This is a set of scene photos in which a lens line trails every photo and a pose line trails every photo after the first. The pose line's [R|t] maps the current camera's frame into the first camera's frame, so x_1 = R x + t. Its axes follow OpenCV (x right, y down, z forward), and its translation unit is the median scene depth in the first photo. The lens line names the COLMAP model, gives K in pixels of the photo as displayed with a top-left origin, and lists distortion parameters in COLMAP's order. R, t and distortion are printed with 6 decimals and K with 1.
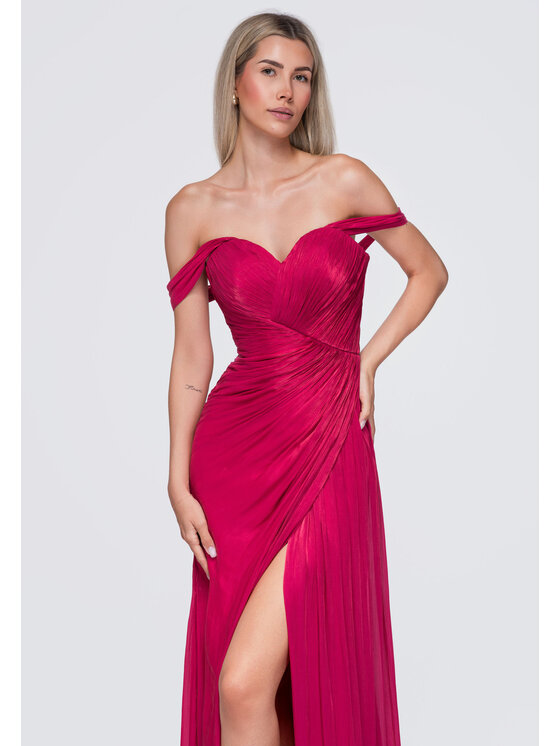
lens RADIAL K [[1840.7, 0, 280.0], [0, 1840.7, 373.0], [0, 0, 1]] dist [3.303855, 0.073111]
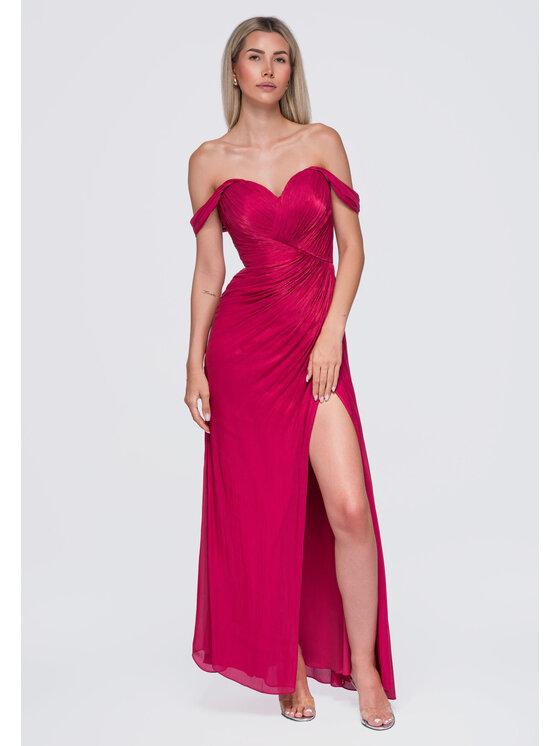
lens RADIAL K [[1851.3, 0, 280.0], [0, 1851.3, 373.0], [0, 0, 1]] dist [0.060748, -0.077228]
pose [[0.999624, -0.017323, 0.021243, -0.026162], [0.016540, 0.999196, 0.036523, 0.018555], [-0.021858, -0.036158, 0.999107, -0.336779]]
